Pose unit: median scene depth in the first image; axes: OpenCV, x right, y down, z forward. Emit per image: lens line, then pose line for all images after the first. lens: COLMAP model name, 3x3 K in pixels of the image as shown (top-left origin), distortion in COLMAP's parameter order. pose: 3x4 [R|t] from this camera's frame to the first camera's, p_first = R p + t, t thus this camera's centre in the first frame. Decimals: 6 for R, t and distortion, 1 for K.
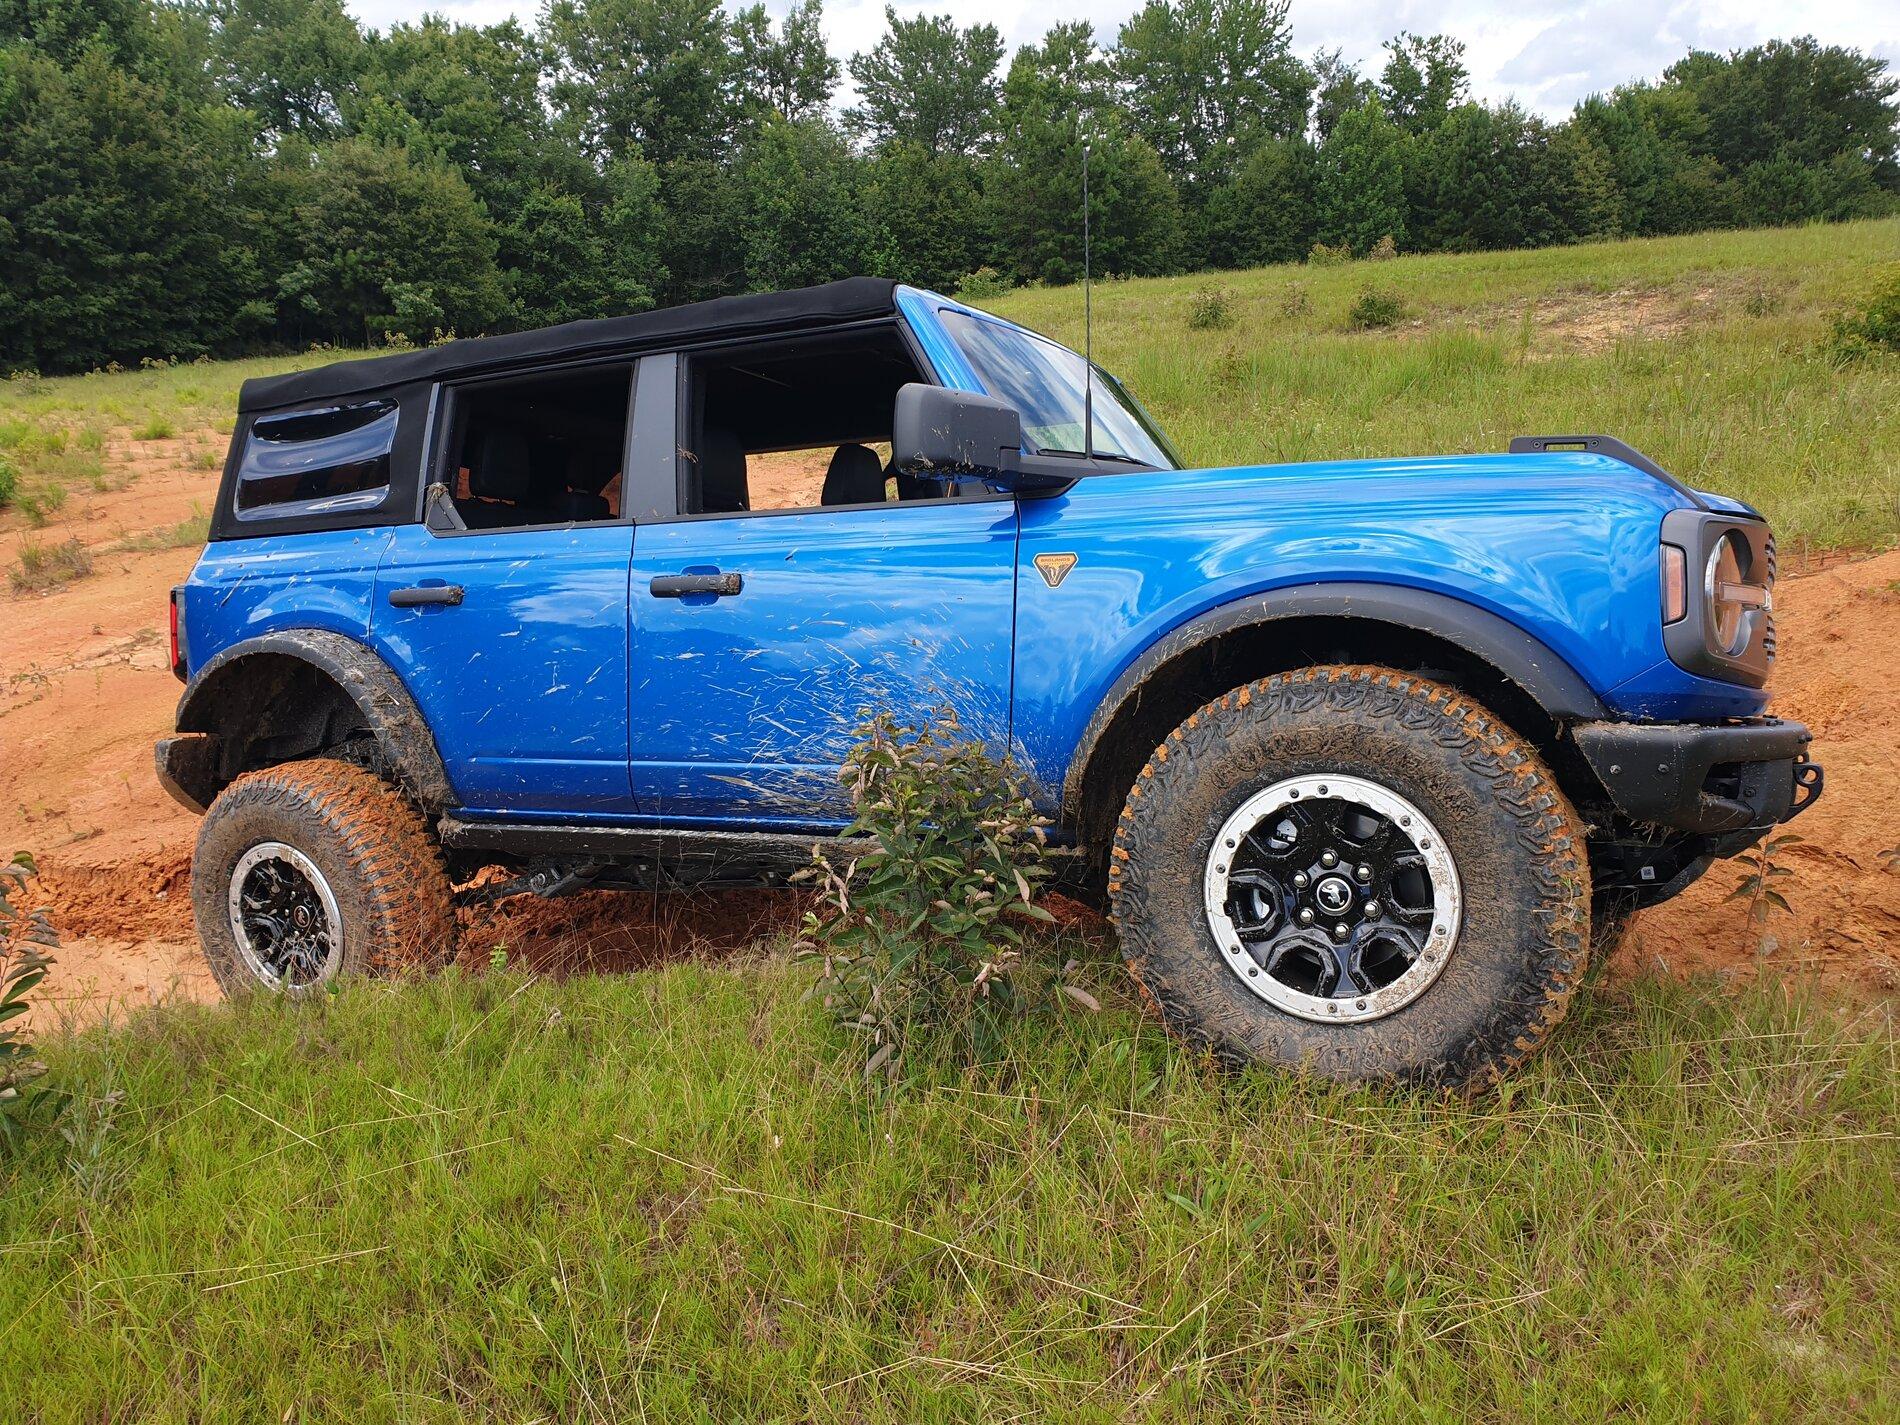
lens RADIAL K [[1494.7, 0, 948.7], [0, 1494.7, 754.5], [0, 0, 1]] dist [0.014932, 0.014278]
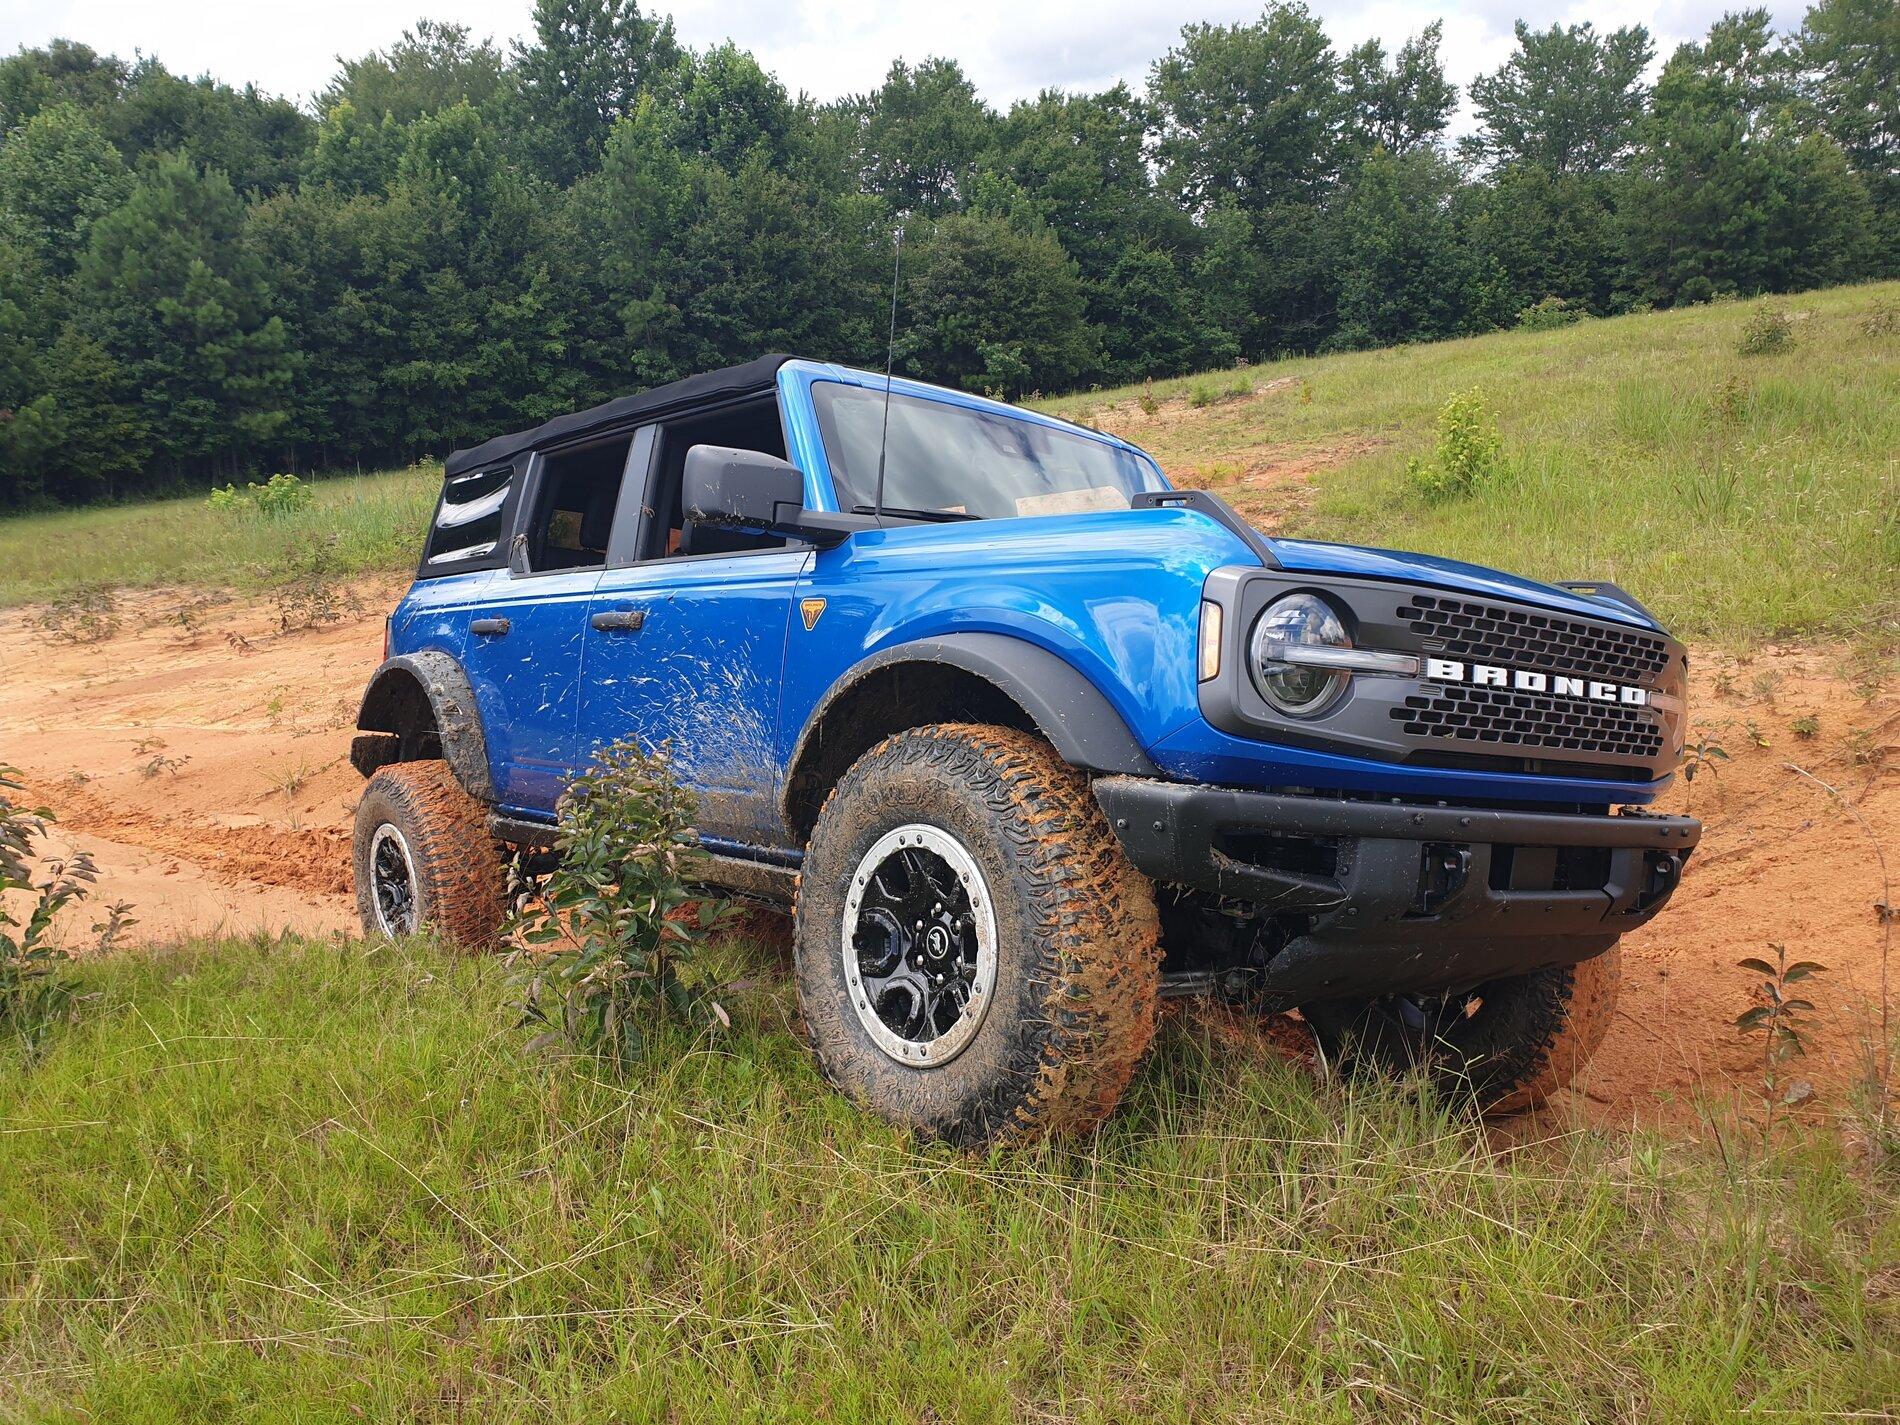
lens RADIAL K [[1533.9, 0, 947.3], [0, 1533.9, 738.4], [0, 0, 1]] dist [0.035023, 0.002976]
pose [[0.919114, 0.057092, -0.389834, 0.038398], [-0.074436, 0.996789, -0.029518, -0.000729], [0.386897, 0.056148, 0.920412, 0.001546]]
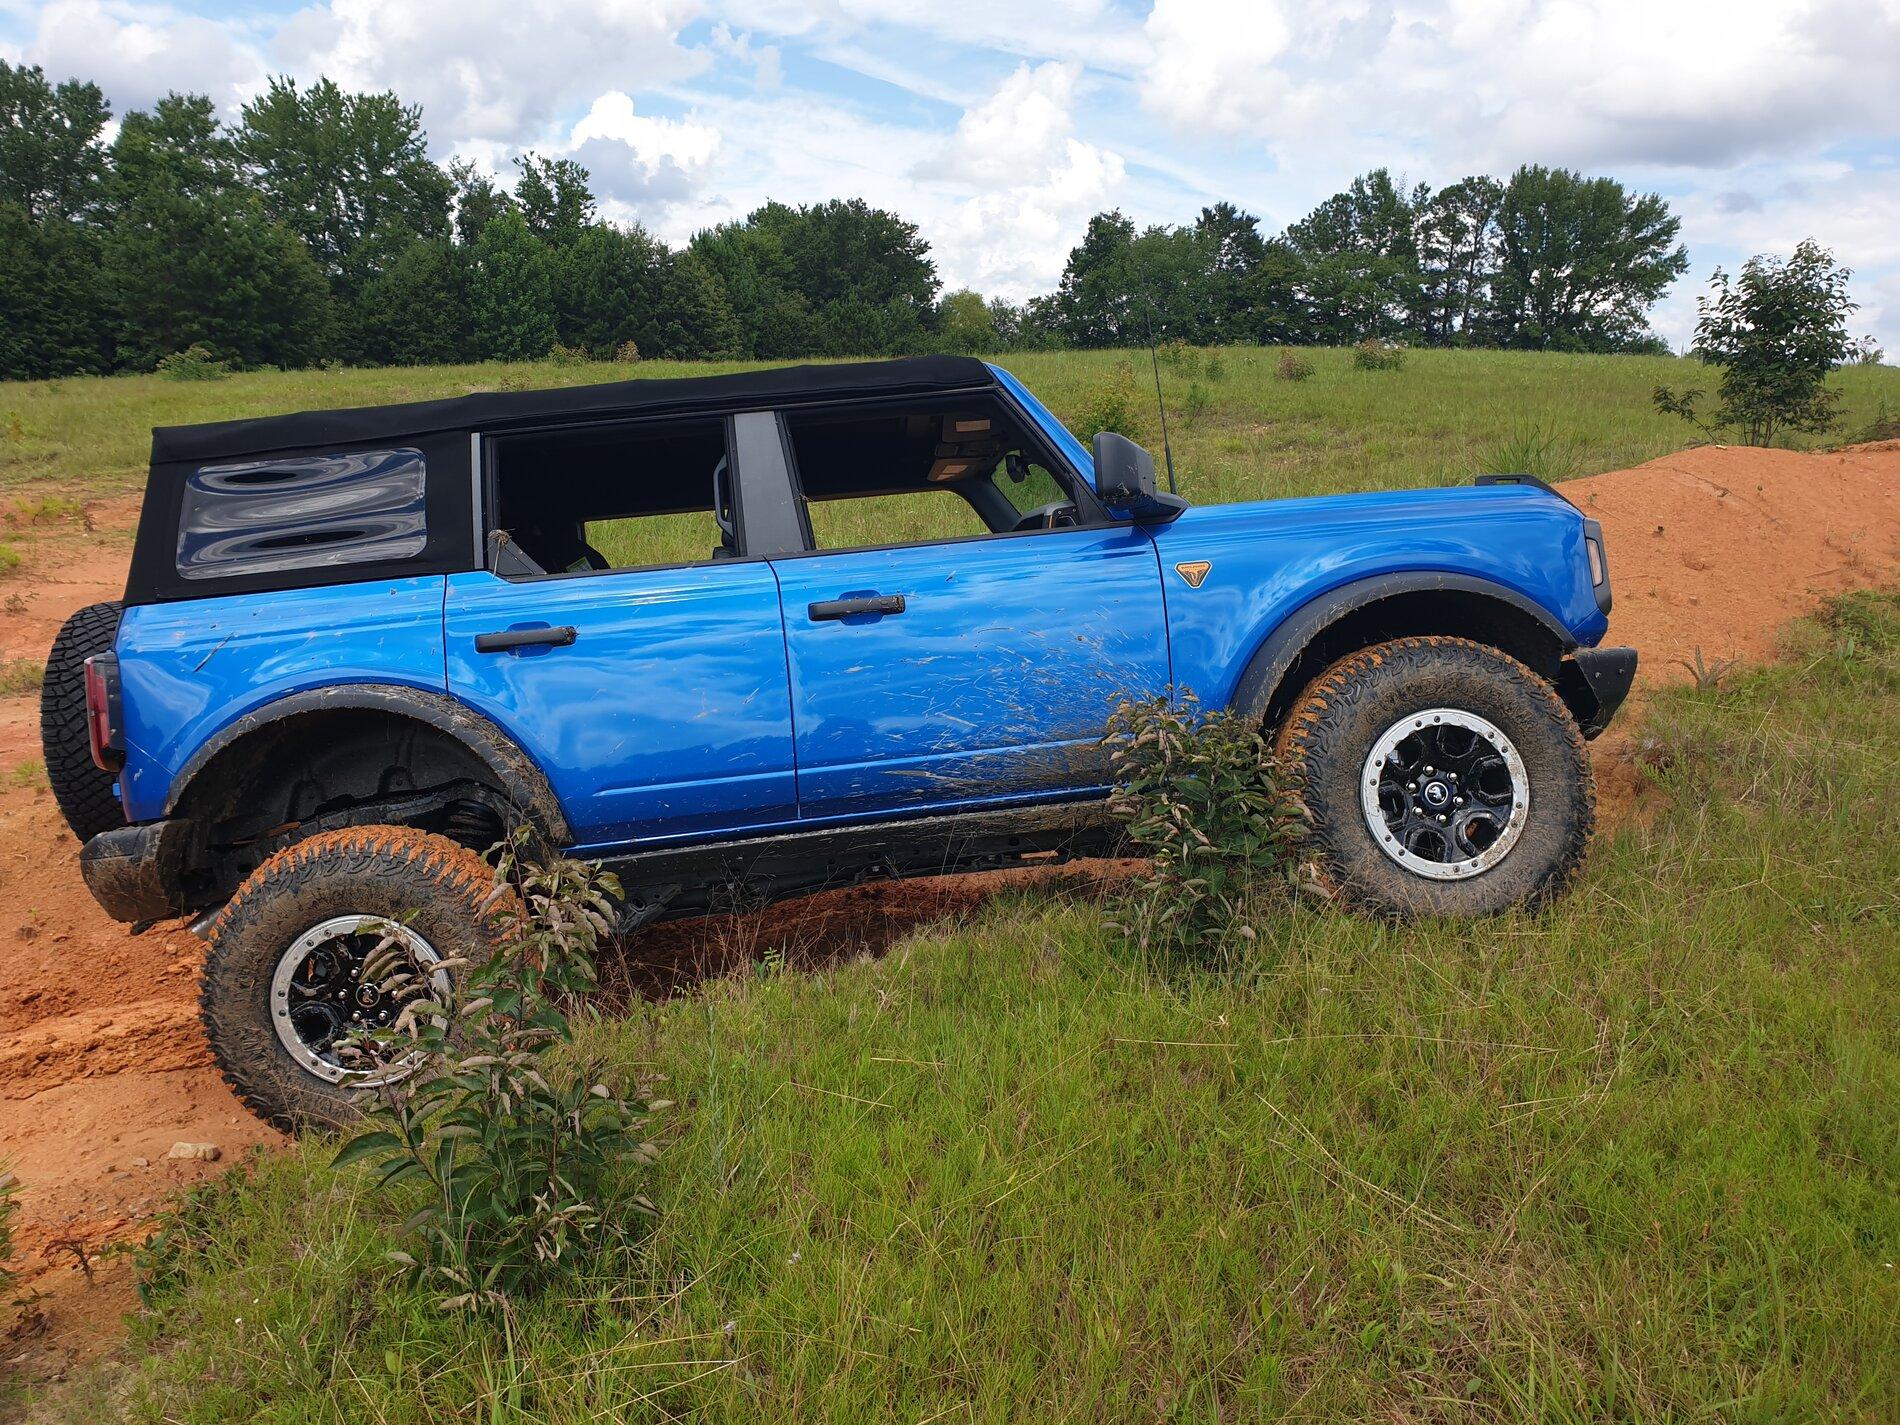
lens RADIAL K [[1505.0, 0, 913.4], [0, 1505.0, 738.6], [0, 0, 1]] dist [0.016870, 0.007195]
pose [[0.844906, -0.082494, 0.528516, -0.075240], [0.121912, 0.991731, -0.040099, 0.003141], [-0.520837, 0.098312, 0.847976, 0.002674]]
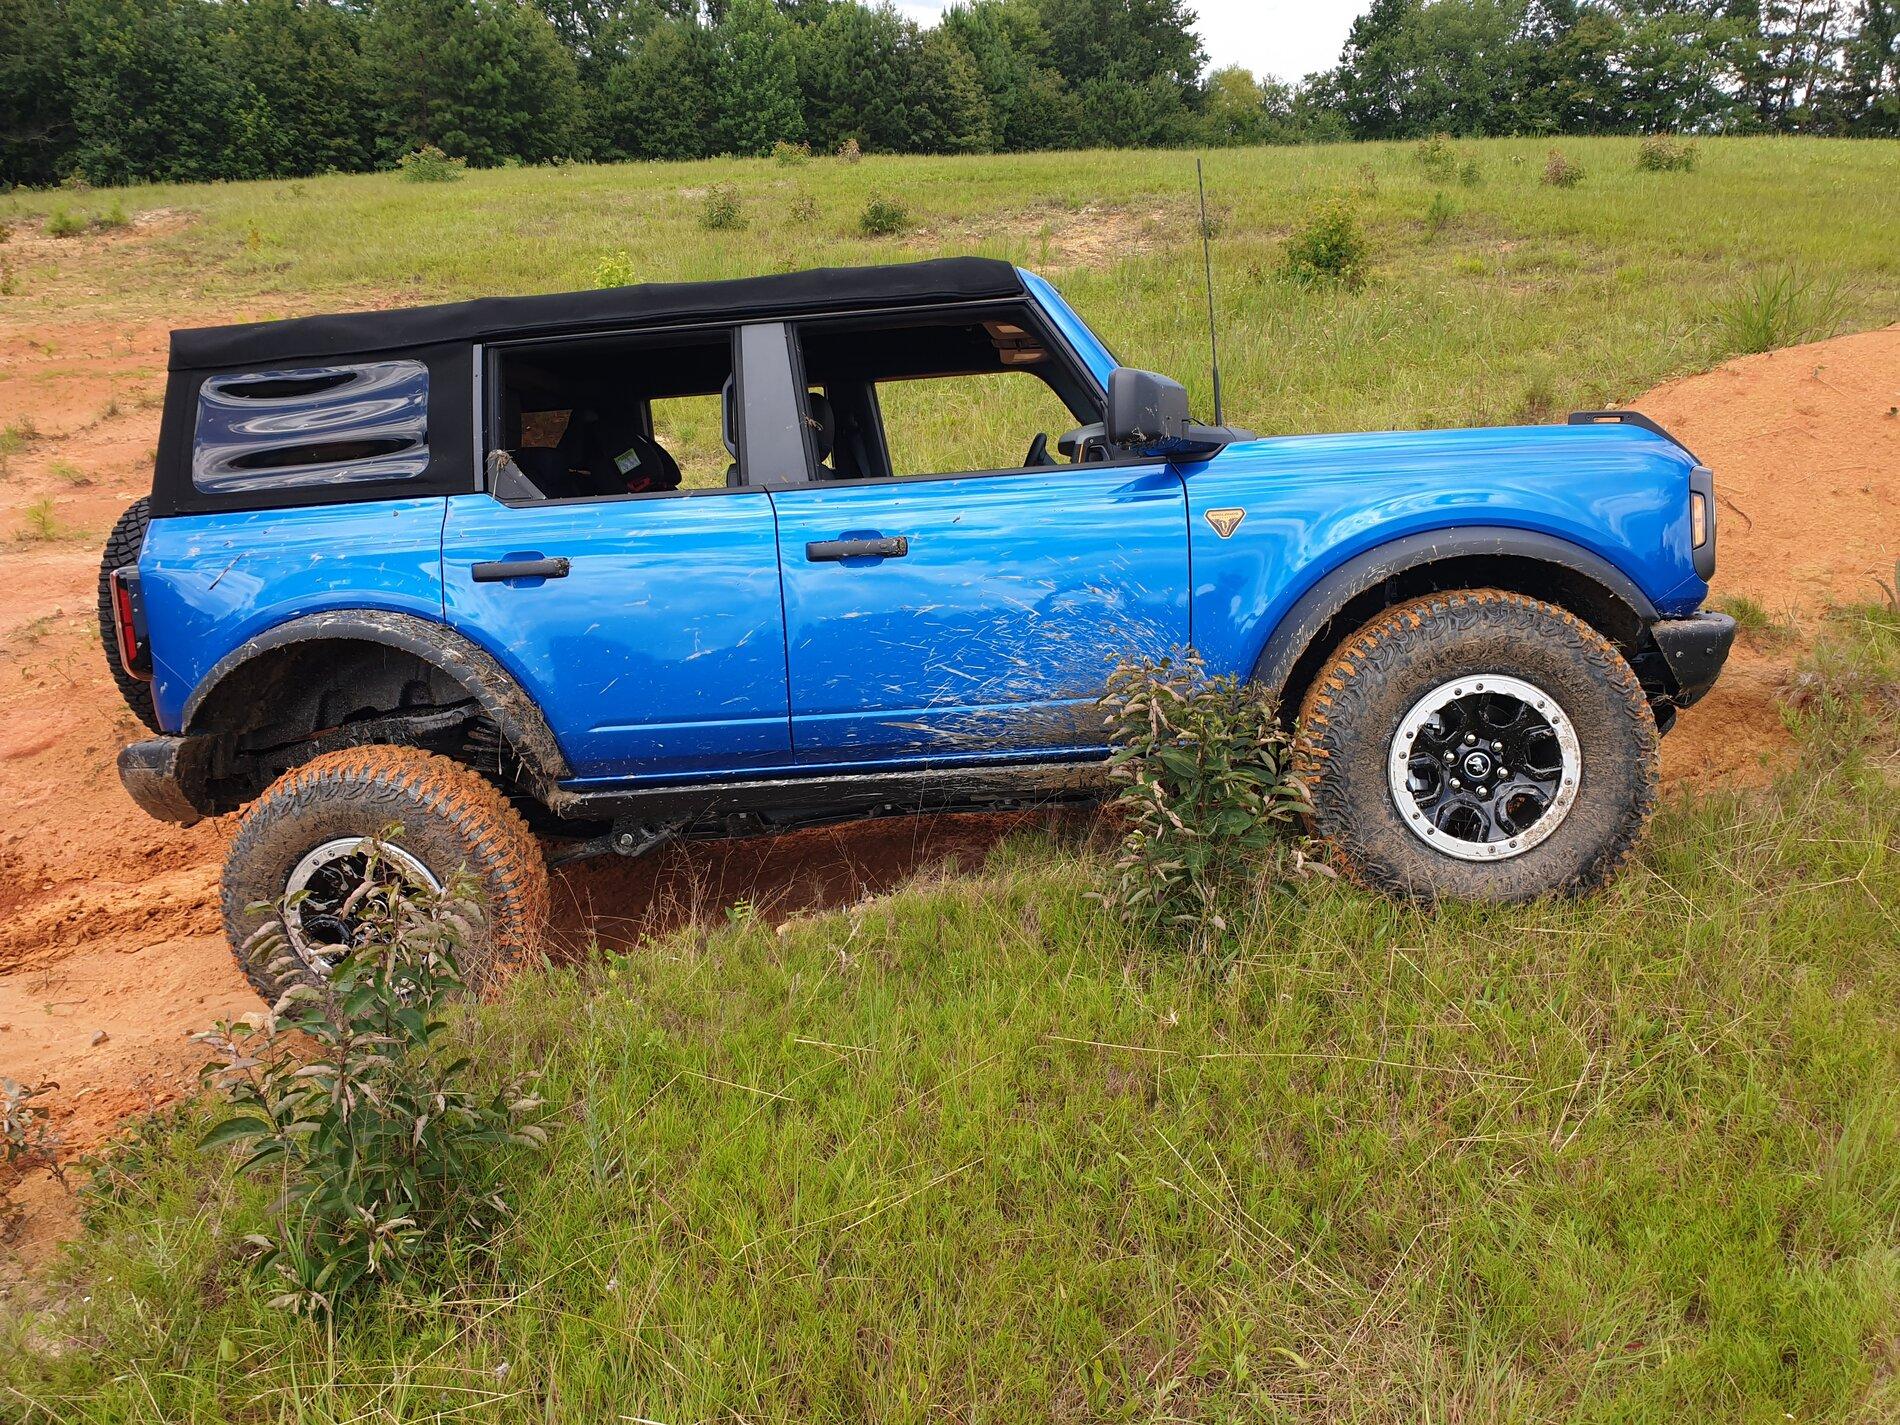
lens RADIAL K [[1494.7, 0, 948.7], [0, 1494.7, 754.5], [0, 0, 1]] dist [0.014932, 0.014278]
pose [[0.915094, -0.108874, 0.388264, -0.055672], [0.079749, 0.992707, 0.090407, -0.005913], [-0.395276, -0.051767, 0.917103, -0.002125]]
